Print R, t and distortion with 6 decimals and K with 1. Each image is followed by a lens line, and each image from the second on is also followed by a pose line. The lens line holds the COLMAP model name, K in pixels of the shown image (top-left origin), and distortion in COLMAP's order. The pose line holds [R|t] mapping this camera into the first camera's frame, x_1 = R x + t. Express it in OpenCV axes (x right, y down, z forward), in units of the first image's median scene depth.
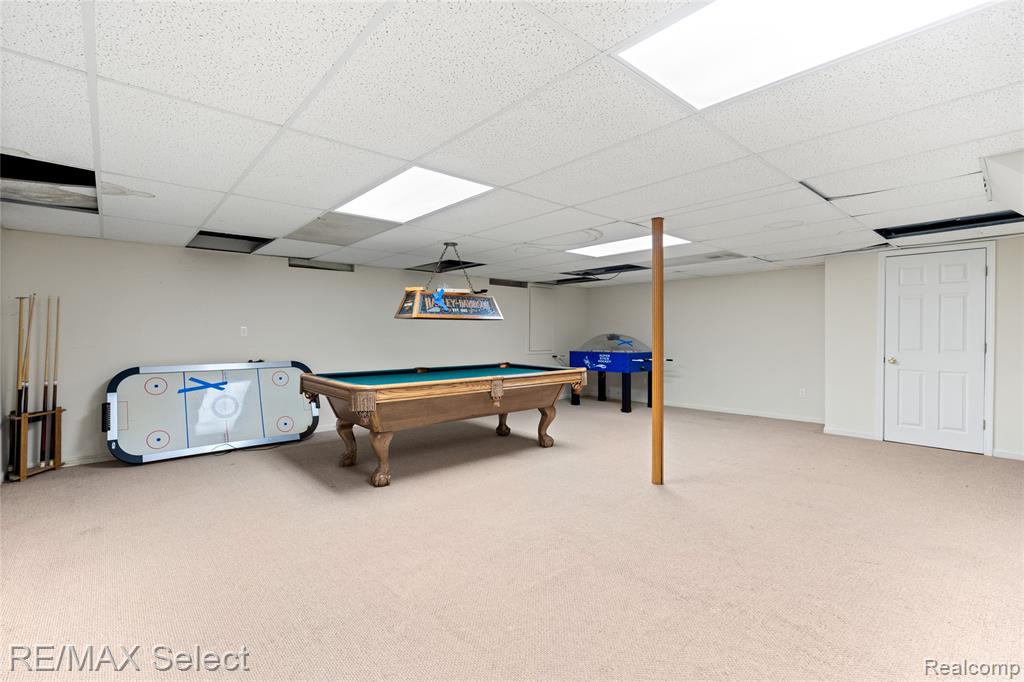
lens RADIAL K [[465.5, 0, 520.2], [0, 465.5, 325.8], [0, 0, 1]] dist [-0.001269, 0.000632]
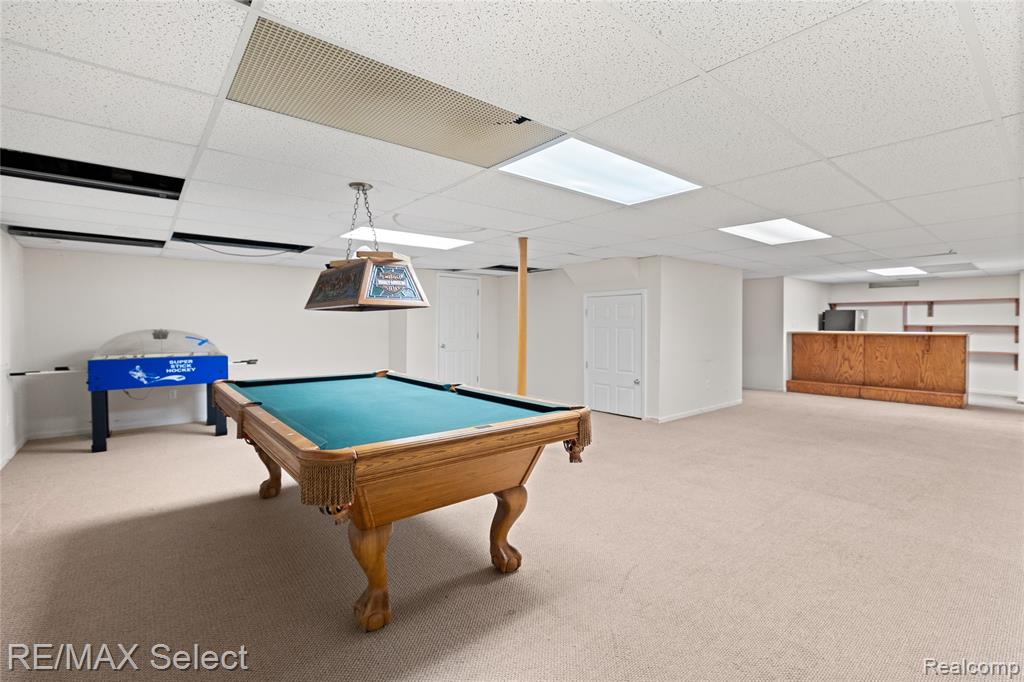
lens RADIAL K [[465.5, 0, 520.2], [0, 465.5, 325.8], [0, 0, 1]] dist [-0.001269, 0.000632]
pose [[0.018601, -0.002191, 0.999825, -0.474401], [-0.018169, 0.999832, 0.002529, 0.001619], [-0.999662, -0.018213, 0.018559, 0.490197]]
